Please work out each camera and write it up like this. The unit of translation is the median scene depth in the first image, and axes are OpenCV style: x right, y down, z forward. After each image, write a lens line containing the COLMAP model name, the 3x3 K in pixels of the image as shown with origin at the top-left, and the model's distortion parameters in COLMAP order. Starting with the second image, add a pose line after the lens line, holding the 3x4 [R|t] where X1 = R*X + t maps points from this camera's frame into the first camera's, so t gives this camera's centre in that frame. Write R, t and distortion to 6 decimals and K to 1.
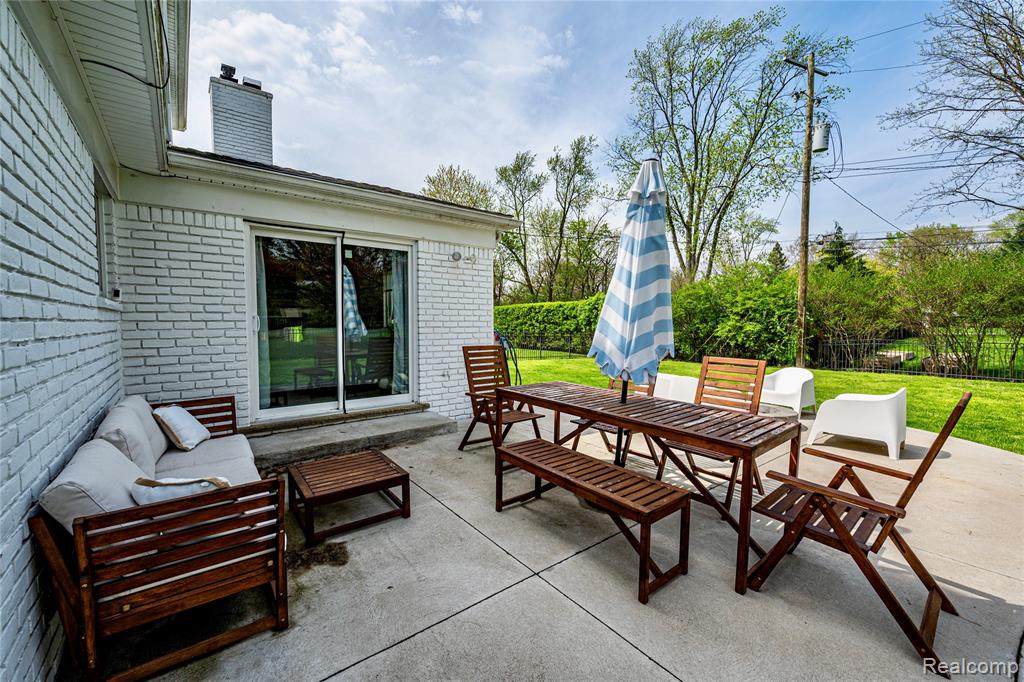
lens RADIAL K [[424.0, 0, 512.0], [0, 424.0, 341.0], [0, 0, 1]] dist [0.010544, -0.000214]
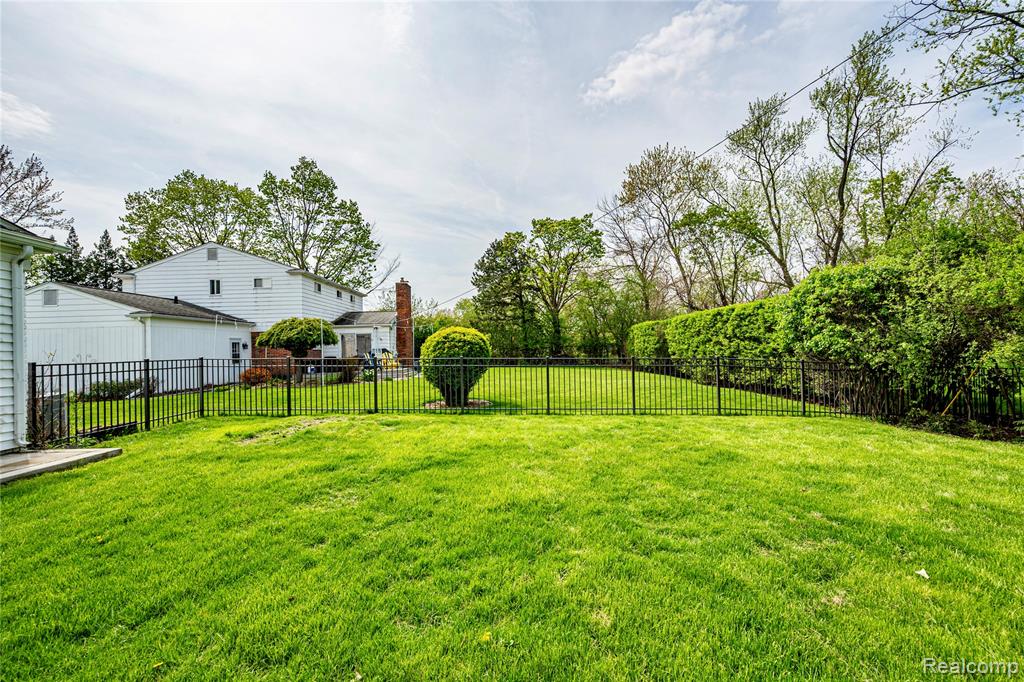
lens RADIAL K [[424.0, 0, 512.0], [0, 424.0, 341.0], [0, 0, 1]] dist [0.010544, -0.000214]
pose [[0.805216, -0.035707, -0.591905, 0.092341], [0.004136, 0.998499, -0.054610, -0.005557], [0.592967, 0.041525, 0.804155, 0.199695]]
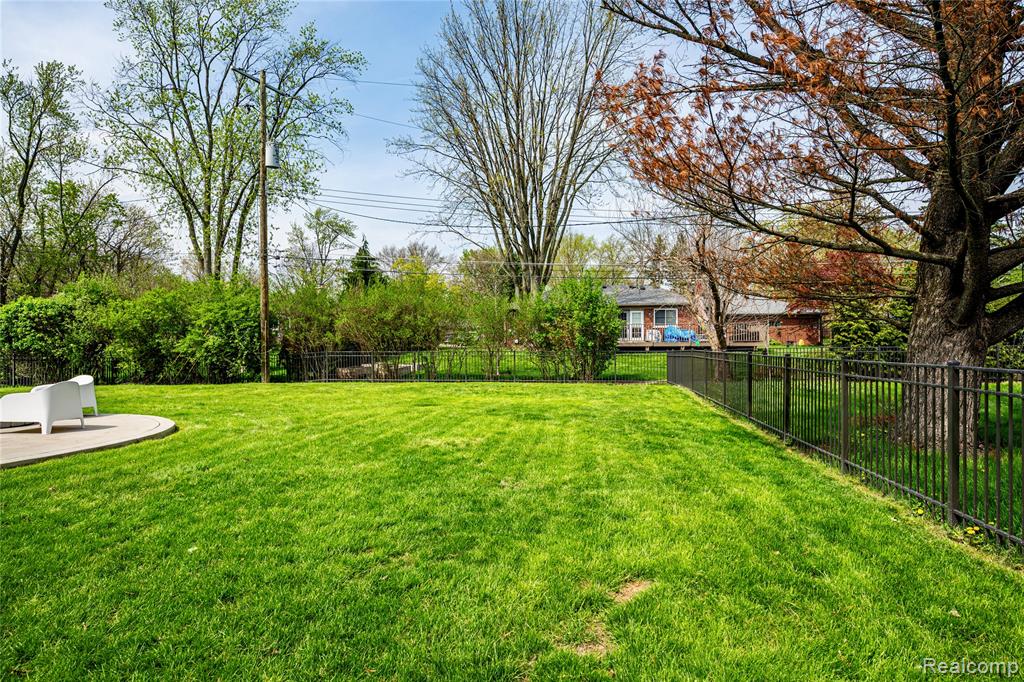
lens RADIAL K [[566.8, 0, 512.0], [0, 566.8, 341.0], [0, 0, 1]] dist [-0.001351, 0.000332]
pose [[0.723569, -0.008589, 0.690198, 0.062224], [0.036347, 0.999009, -0.025673, 0.007192], [-0.689294, 0.043663, 0.723165, -0.111590]]
